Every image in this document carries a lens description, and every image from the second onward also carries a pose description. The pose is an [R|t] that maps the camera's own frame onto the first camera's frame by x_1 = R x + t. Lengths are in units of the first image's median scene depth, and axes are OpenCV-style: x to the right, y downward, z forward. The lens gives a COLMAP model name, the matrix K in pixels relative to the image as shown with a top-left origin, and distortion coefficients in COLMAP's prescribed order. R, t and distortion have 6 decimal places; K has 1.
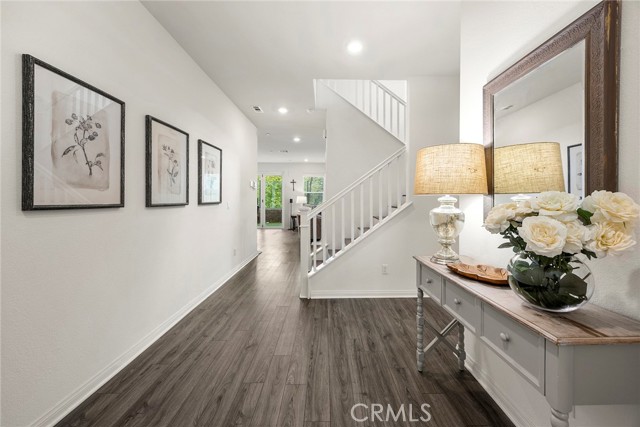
lens RADIAL K [[248.5, 0, 327.4], [0, 248.5, 198.7], [0, 0, 1]] dist [0.002183, -0.000943]
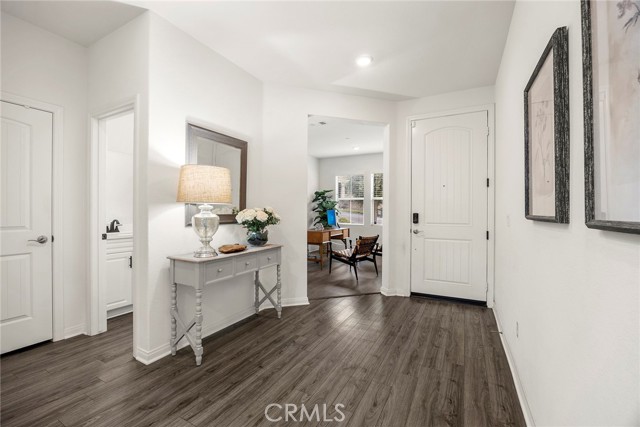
lens RADIAL K [[304.3, 0, 317.3], [0, 304.3, 208.0], [0, 0, 1]] dist [0.003353, 0.000119]
pose [[-0.869502, -0.006439, 0.493888, -0.761727], [-0.010481, 0.999930, -0.005416, 0.011098], [-0.493819, -0.009885, -0.869509, 2.007090]]
